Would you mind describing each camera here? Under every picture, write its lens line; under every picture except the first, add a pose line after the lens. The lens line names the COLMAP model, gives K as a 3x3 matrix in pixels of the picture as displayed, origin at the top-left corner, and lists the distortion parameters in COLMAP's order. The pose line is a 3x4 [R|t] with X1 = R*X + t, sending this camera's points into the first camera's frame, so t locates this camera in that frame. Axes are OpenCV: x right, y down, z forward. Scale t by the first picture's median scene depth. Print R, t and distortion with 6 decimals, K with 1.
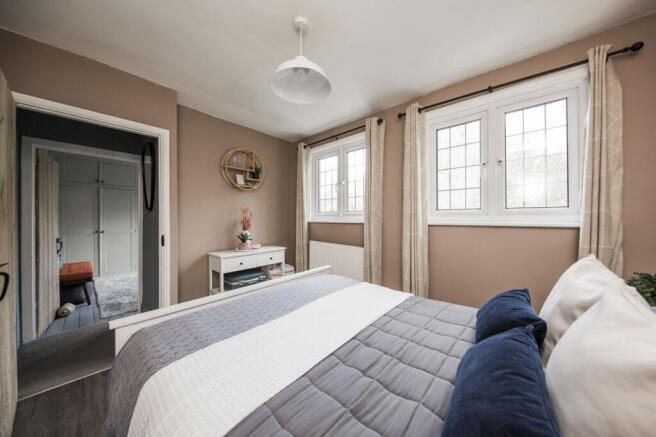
lens RADIAL K [[215.5, 0, 347.3], [0, 215.5, 218.1], [0, 0, 1]] dist [-0.000210, -0.000014]
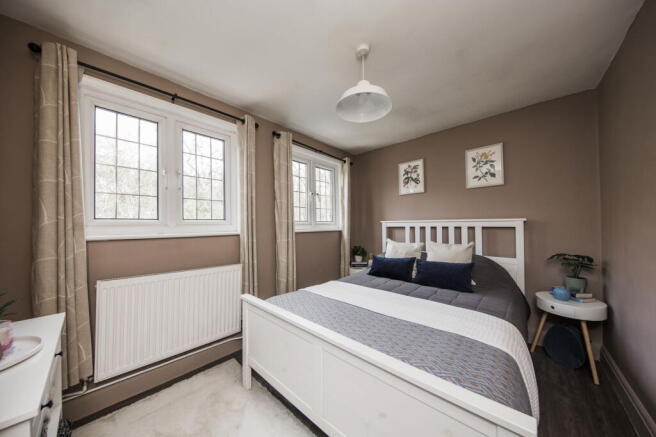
lens RADIAL K [[215.9, 0, 329.2], [0, 215.9, 224.0], [0, 0, 1]] dist [-0.000597, -0.000047]
pose [[0.050864, 0.009132, 0.998664, -0.436982], [0.017608, 0.999795, -0.010039, -0.001756], [-0.998550, 0.018095, 0.050693, 0.361331]]
